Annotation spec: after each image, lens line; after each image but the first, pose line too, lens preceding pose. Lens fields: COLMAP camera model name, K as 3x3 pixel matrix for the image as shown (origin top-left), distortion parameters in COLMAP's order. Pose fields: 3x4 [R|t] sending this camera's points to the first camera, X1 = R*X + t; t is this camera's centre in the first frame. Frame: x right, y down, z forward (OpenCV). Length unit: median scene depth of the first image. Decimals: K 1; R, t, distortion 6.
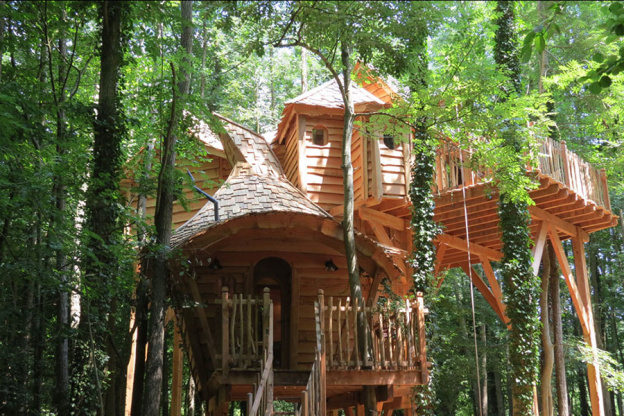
lens RADIAL K [[696.6, 0, 312.0], [0, 696.6, 208.0], [0, 0, 1]] dist [-0.002903, 0.004079]
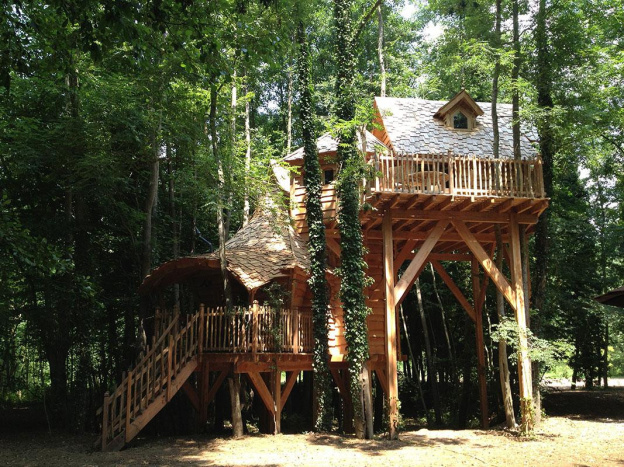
lens RADIAL K [[564.9, 0, 312.0], [0, 564.9, 233.5], [0, 0, 1]] dist [0.277422, -0.533143]
pose [[0.773578, -0.118774, -0.622471, 0.785755], [0.179440, 0.983131, 0.035408, -0.034138], [0.607765, -0.139087, 0.781842, 0.093048]]
